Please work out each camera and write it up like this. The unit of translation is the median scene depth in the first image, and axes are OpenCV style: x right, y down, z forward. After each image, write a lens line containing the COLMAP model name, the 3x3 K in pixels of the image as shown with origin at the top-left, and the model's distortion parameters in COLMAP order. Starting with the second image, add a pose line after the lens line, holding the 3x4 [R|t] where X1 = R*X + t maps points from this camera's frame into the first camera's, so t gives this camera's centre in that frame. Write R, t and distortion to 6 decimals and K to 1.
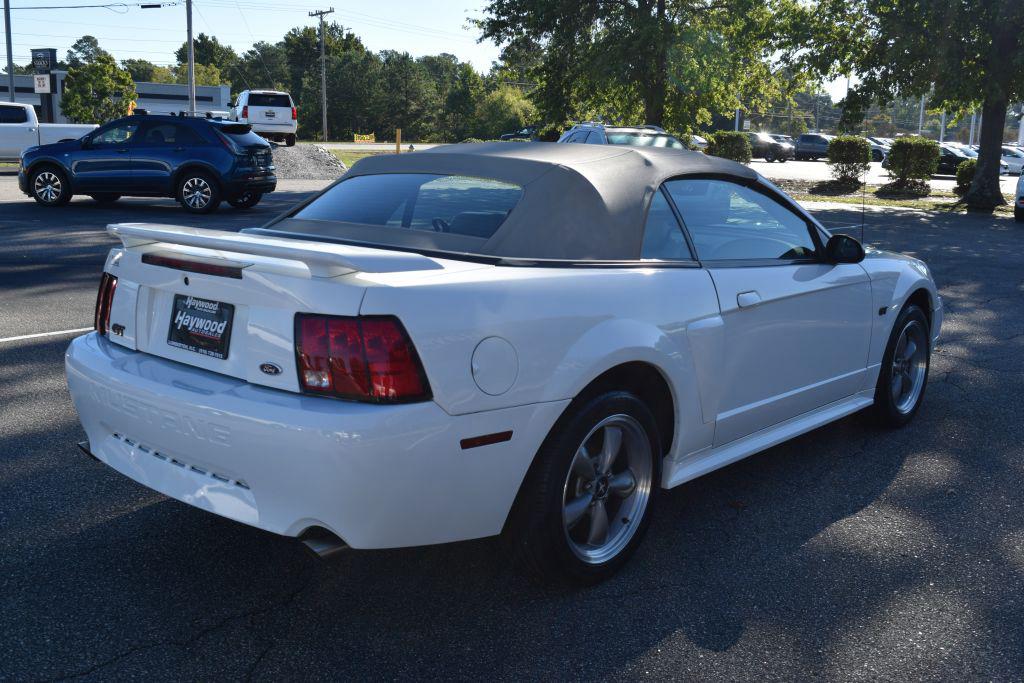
lens RADIAL K [[1038.4, 0, 514.2], [0, 1038.4, 345.7], [0, 0, 1]] dist [-0.004481, 0.000000]
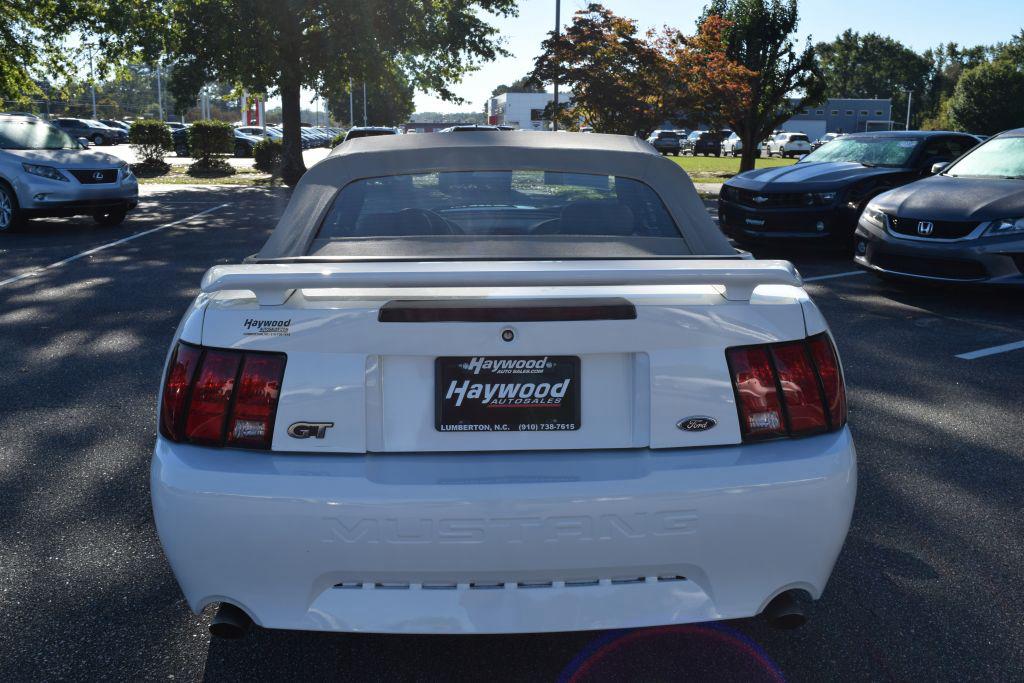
lens RADIAL K [[946.5, 0, 514.3], [0, 946.5, 337.0], [0, 0, 1]] dist [-0.026592, 0.000000]
pose [[0.714749, -0.166311, 0.679319, -0.740250], [0.146784, 0.985353, 0.086794, -0.115108], [-0.683804, 0.037677, 0.728692, 0.507755]]
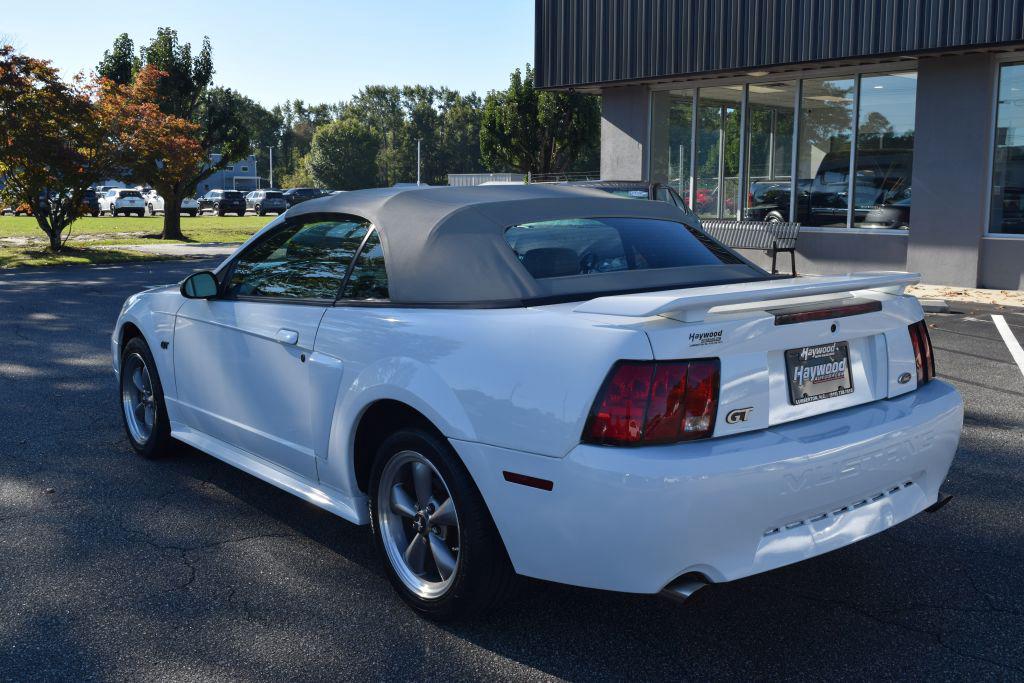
lens RADIAL K [[1038.4, 0, 511.9], [0, 1038.4, 339.7], [0, 0, 1]] dist [-0.004481, 0.000000]
pose [[0.145414, -0.160724, 0.976229, -1.315447], [0.193685, 0.972249, 0.131219, -0.238708], [-0.970227, 0.169999, 0.172508, 1.104580]]
